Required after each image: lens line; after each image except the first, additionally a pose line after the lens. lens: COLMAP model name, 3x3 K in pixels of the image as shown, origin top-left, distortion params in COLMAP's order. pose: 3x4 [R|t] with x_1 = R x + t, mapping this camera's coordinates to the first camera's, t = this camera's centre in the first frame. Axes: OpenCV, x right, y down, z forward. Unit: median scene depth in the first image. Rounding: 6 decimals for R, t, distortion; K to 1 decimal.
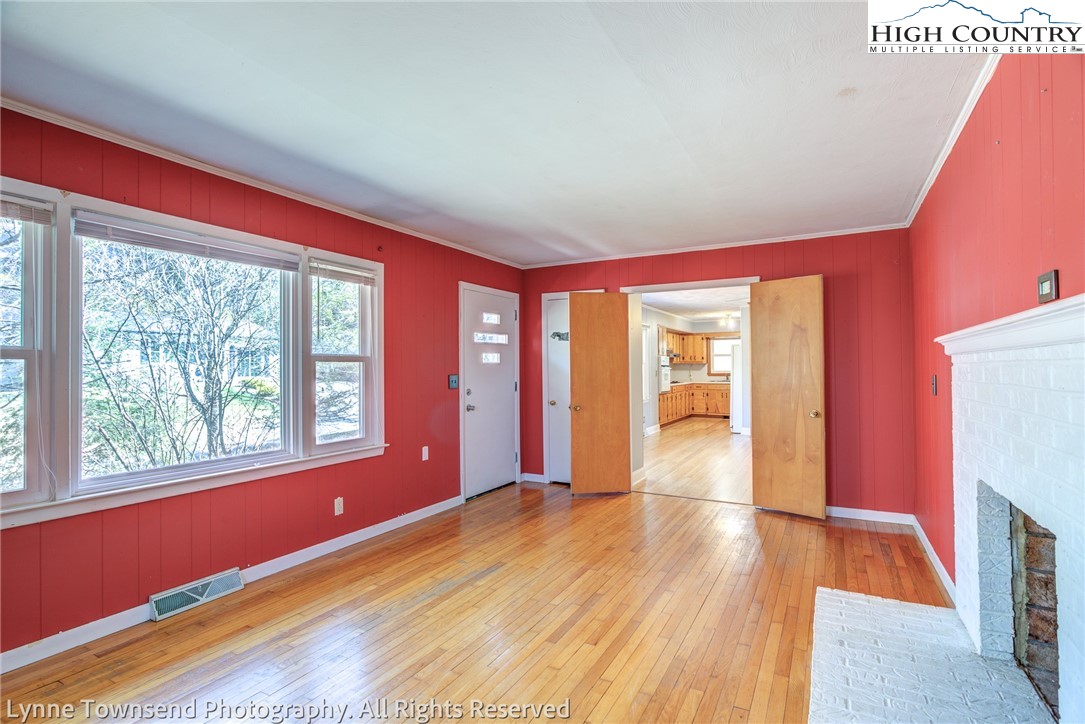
lens RADIAL K [[521.4, 0, 557.1], [0, 521.4, 362.0], [0, 0, 1]] dist [-0.007767, 0.002502]
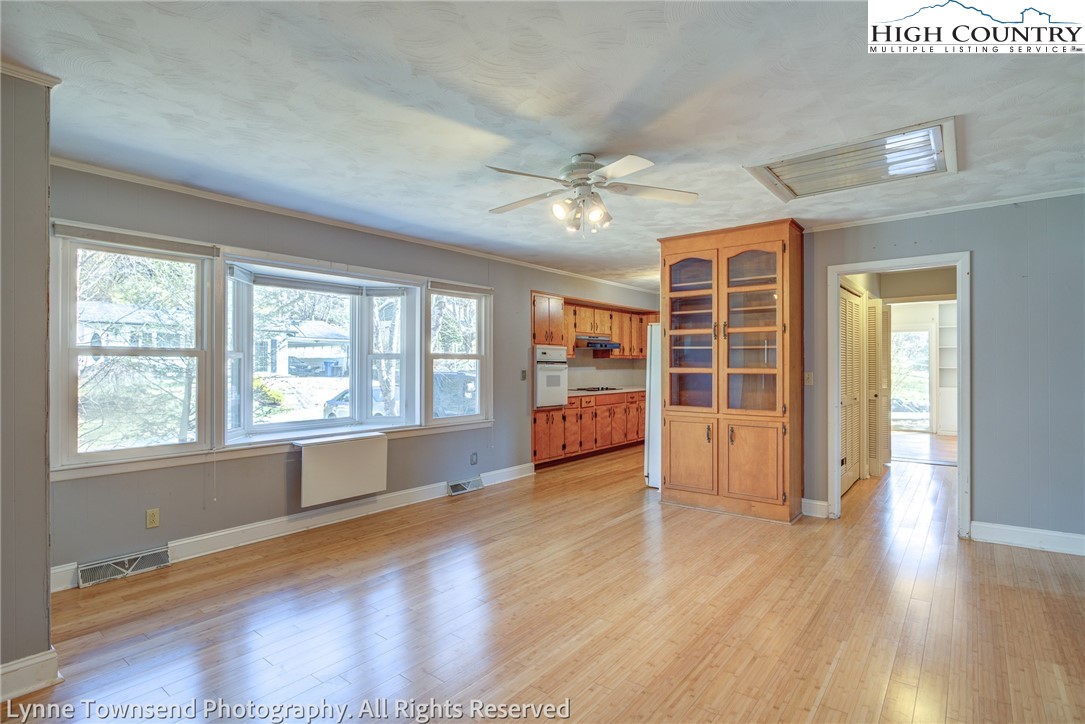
lens RADIAL K [[550.4, 0, 552.8], [0, 550.4, 361.8], [0, 0, 1]] dist [-0.016773, 0.006330]
pose [[0.985223, 0.006547, -0.171153, 0.325744], [-0.005161, 0.999950, 0.008542, 0.001980], [0.171200, -0.007533, 0.985207, 0.408847]]
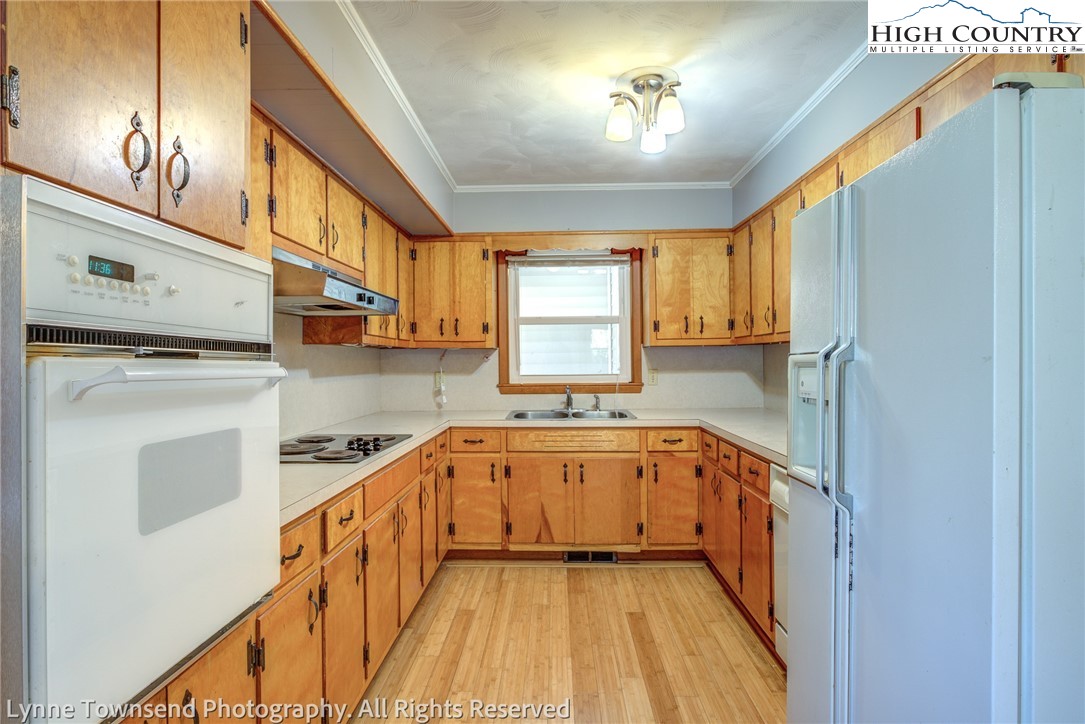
lens RADIAL K [[550.4, 0, 539.6], [0, 550.4, 366.6], [0, 0, 1]] dist [-0.016773, 0.006330]
pose [[0.894340, -0.001745, 0.447385, 0.227272], [-0.005606, 0.999870, 0.015108, 0.009989], [-0.447353, -0.016020, 0.894214, 0.936676]]
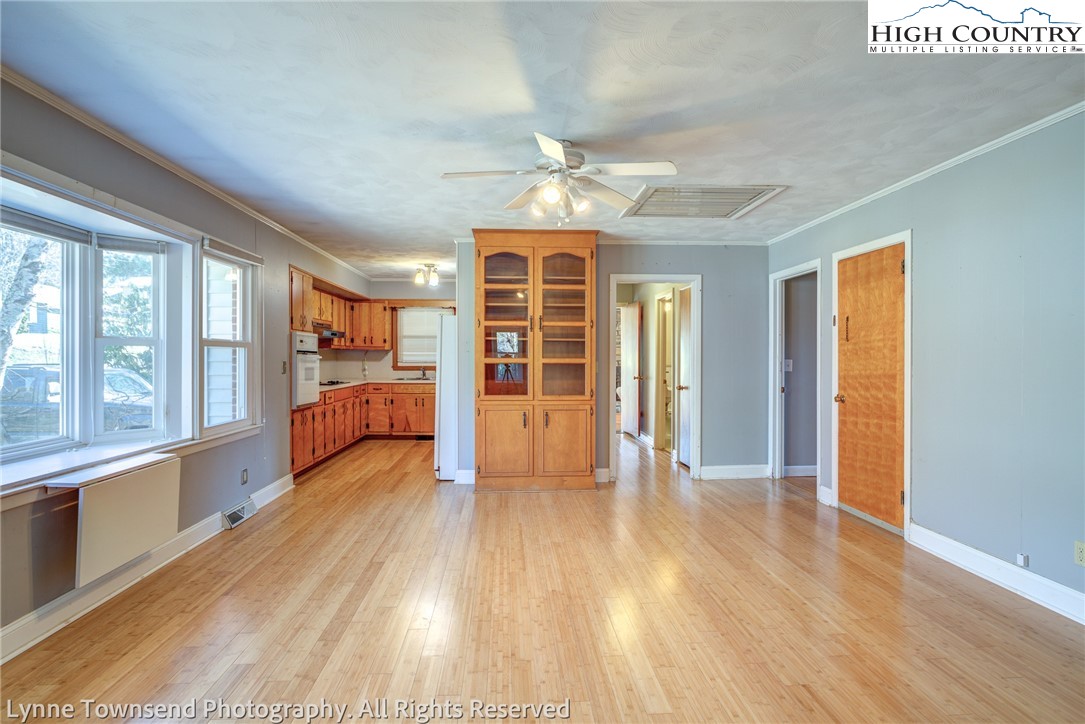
lens RADIAL K [[550.4, 0, 548.0], [0, 550.4, 362.4], [0, 0, 1]] dist [-0.016773, 0.006330]
pose [[0.848099, 0.003622, 0.529826, 0.130380], [-0.013974, 0.999782, 0.015533, 0.006277], [-0.529654, -0.020577, 0.847964, 0.457291]]
